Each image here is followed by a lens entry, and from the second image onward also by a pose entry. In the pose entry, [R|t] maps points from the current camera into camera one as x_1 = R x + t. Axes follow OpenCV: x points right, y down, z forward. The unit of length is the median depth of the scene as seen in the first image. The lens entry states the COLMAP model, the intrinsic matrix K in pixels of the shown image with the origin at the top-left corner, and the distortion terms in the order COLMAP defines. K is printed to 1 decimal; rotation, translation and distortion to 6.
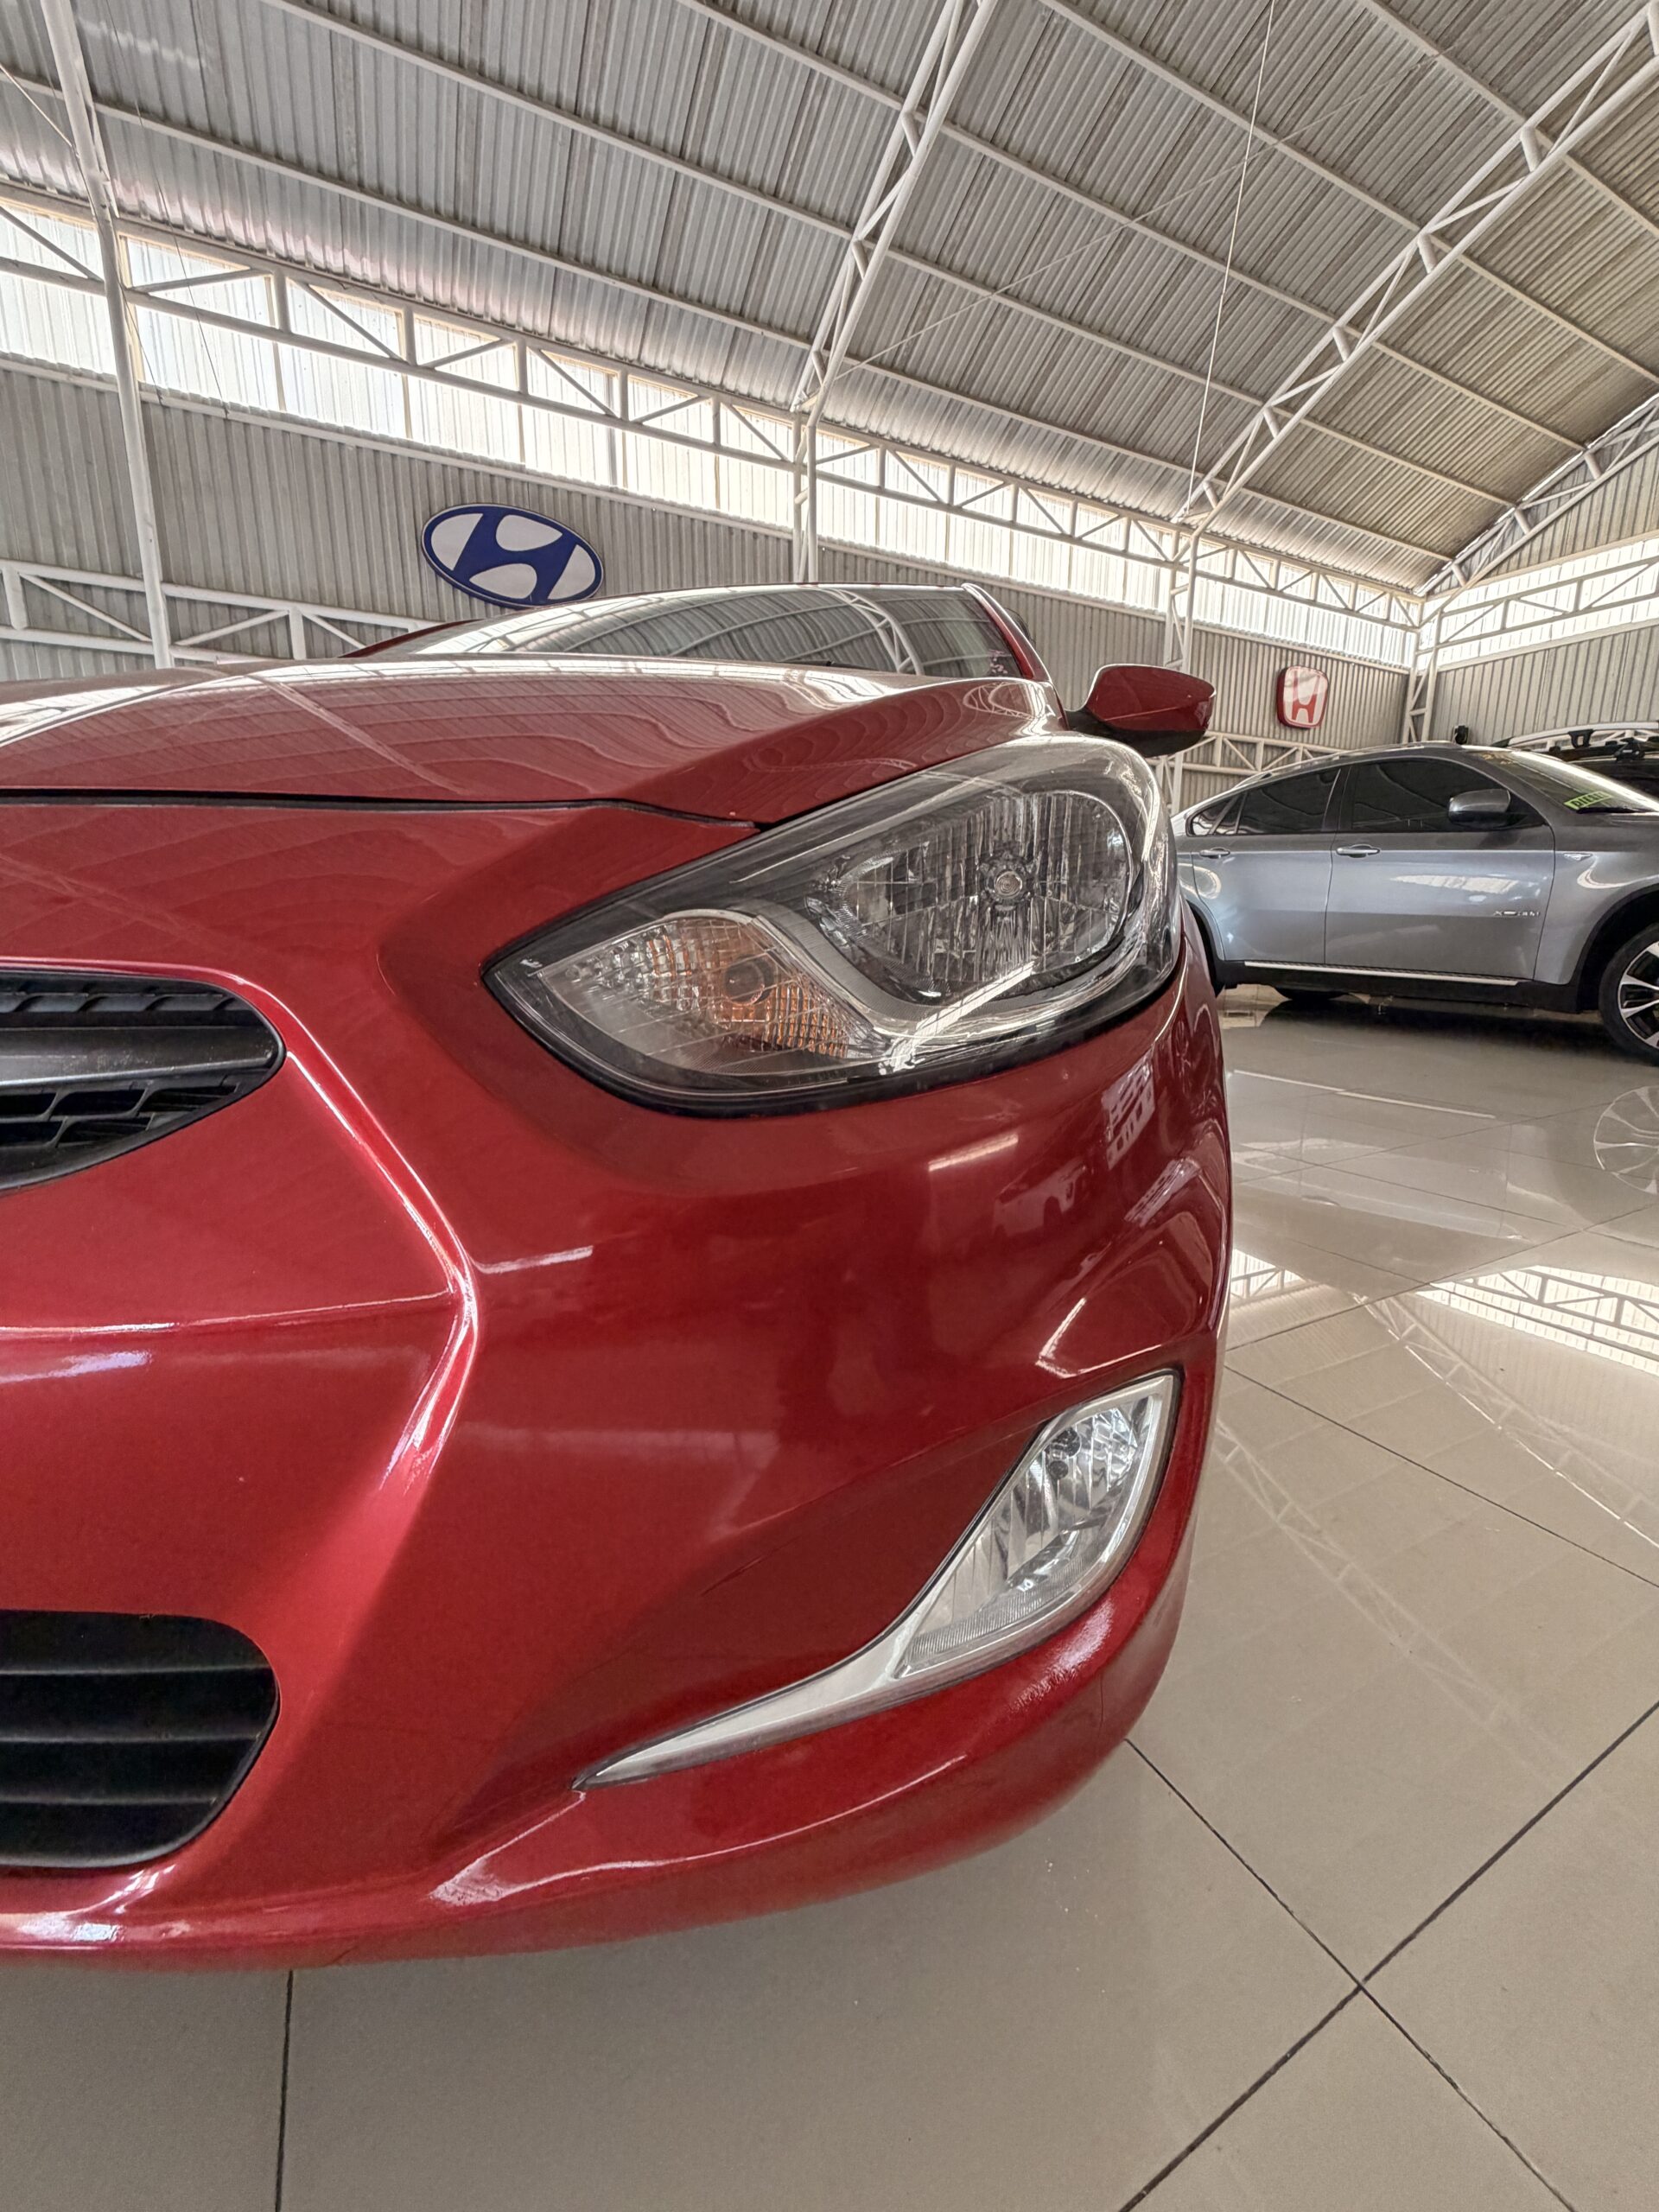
lens RADIAL K [[885.1, 0, 827.8], [0, 885.1, 1095.6], [0, 0, 1]] dist [-0.000764, 0.000087]
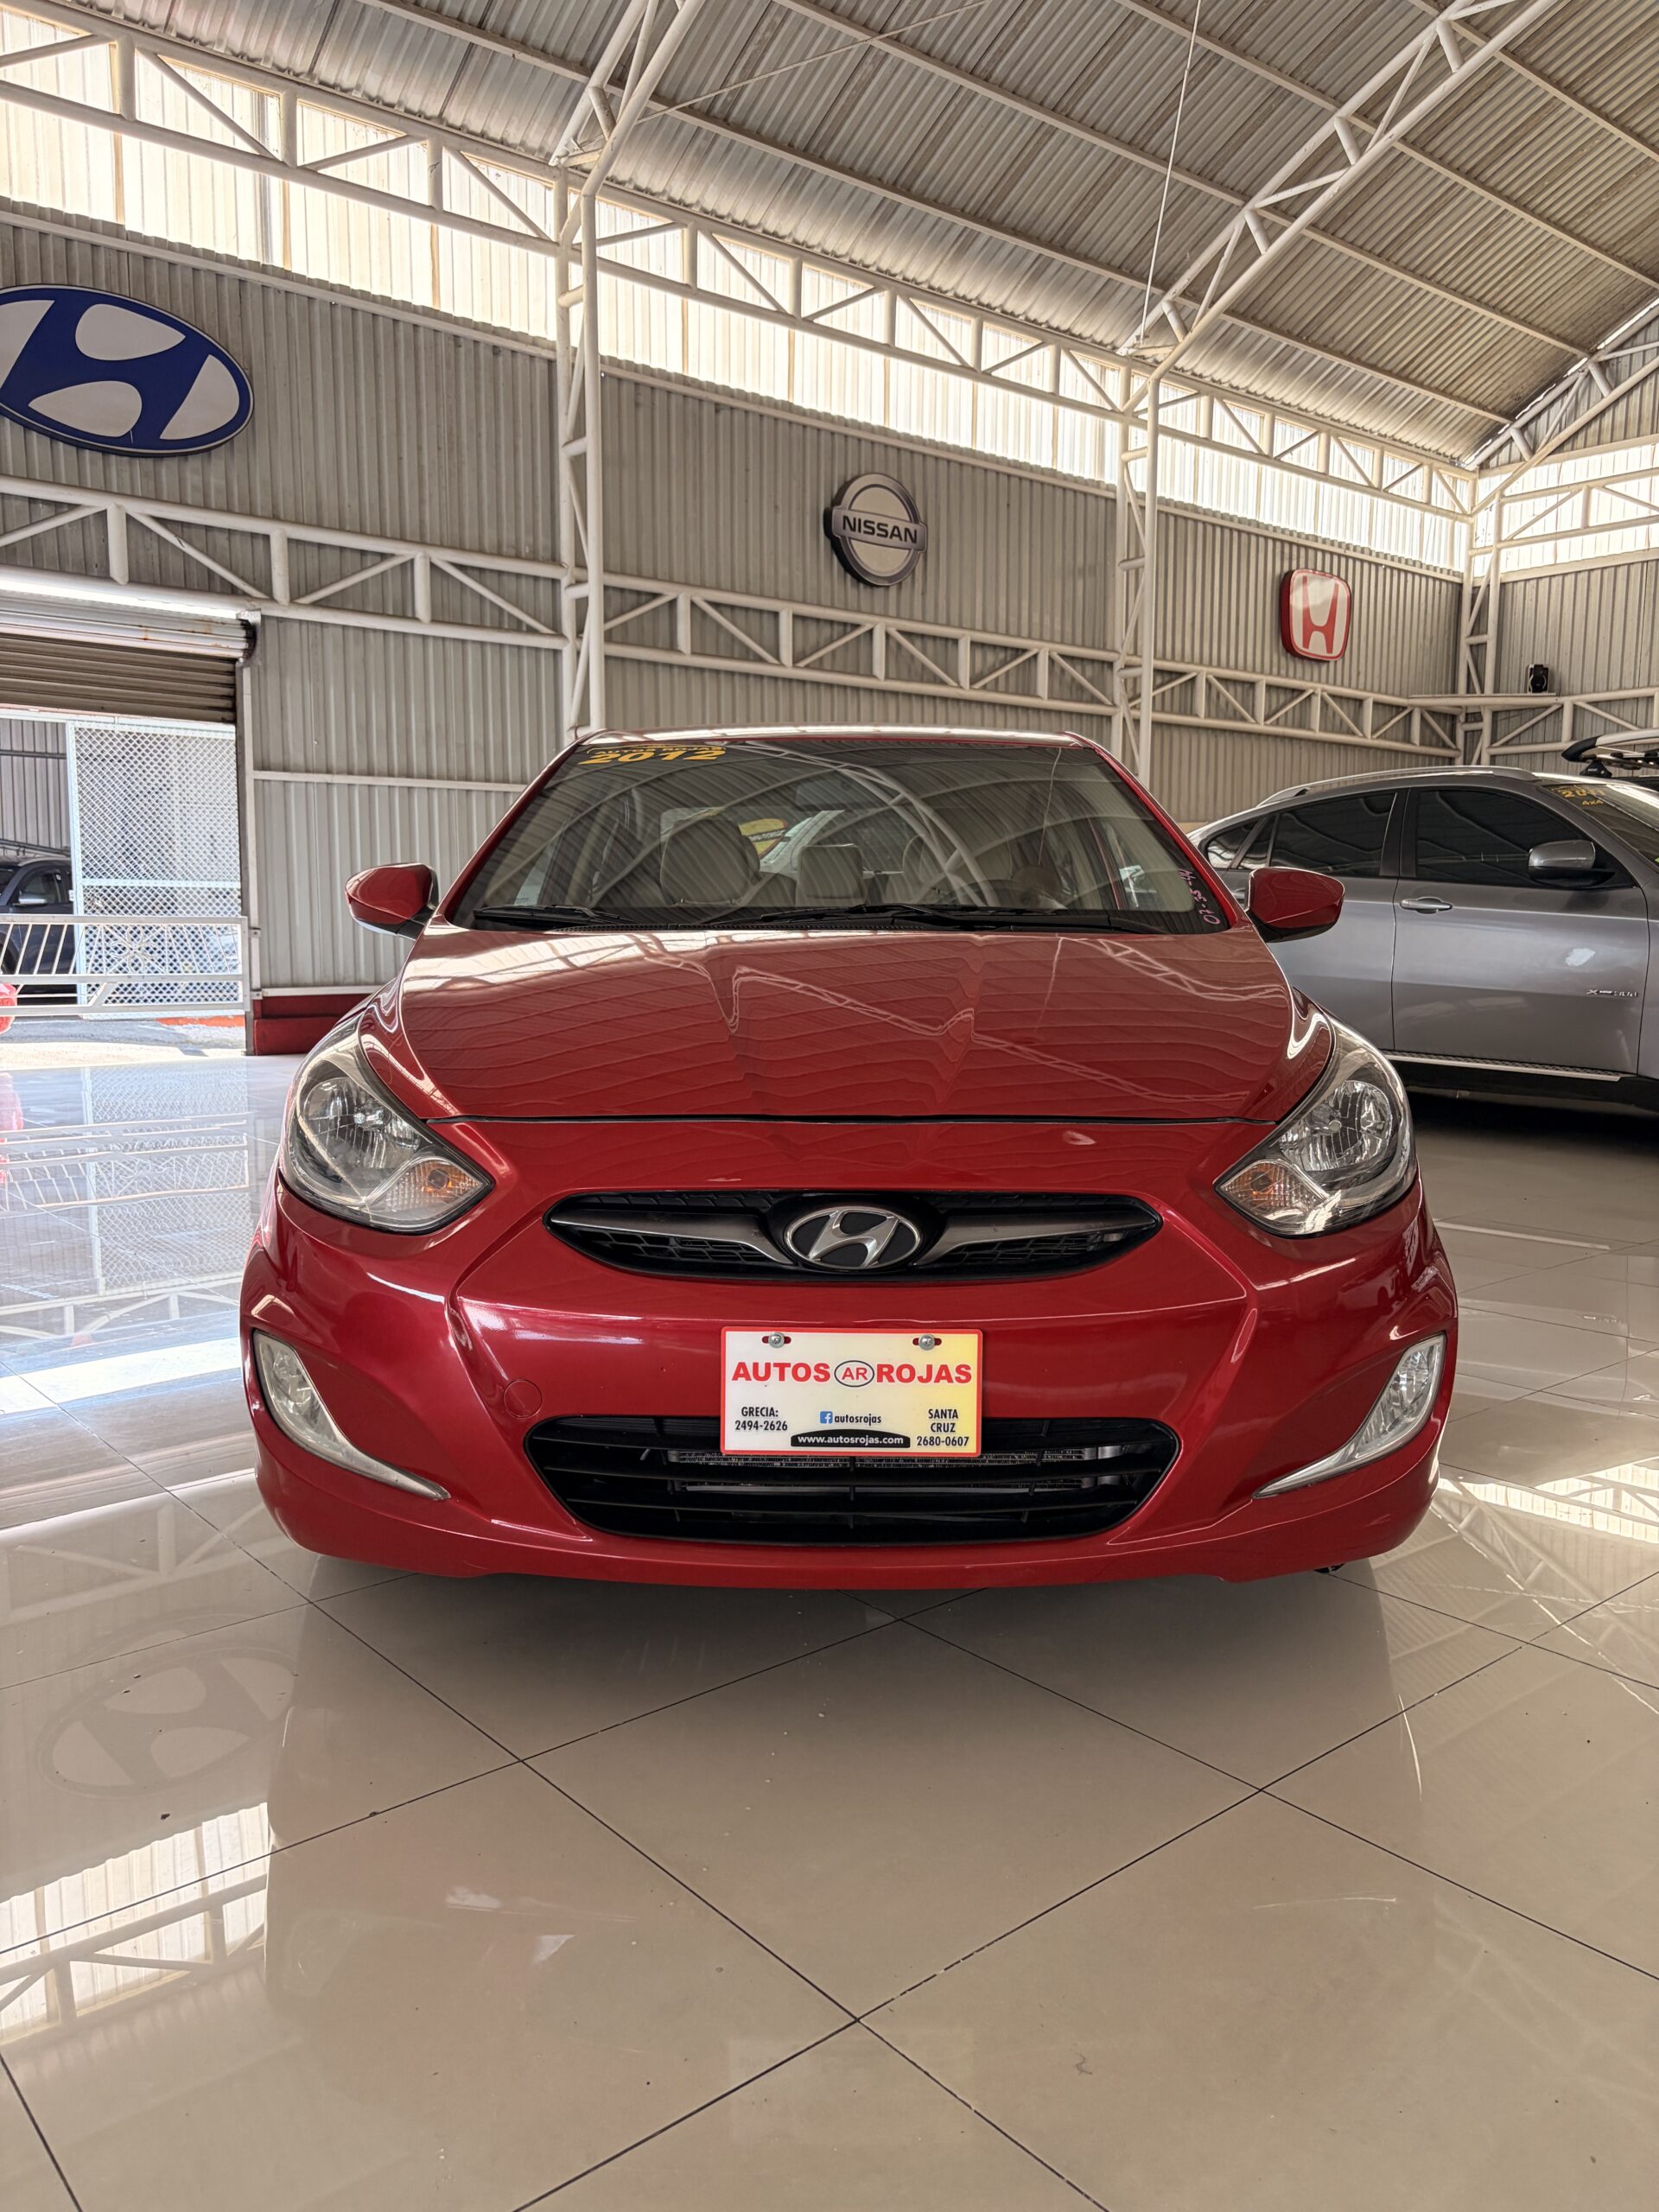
lens RADIAL K [[1683.0, 0, 830.0], [0, 1683.0, 1058.1], [0, 0, 1]] dist [0.177071, -0.181363]
pose [[0.978063, -0.020867, 0.207261, -0.108719], [0.042761, 0.993893, -0.101722, -0.004651], [-0.203873, 0.108353, 0.972983, -0.166896]]
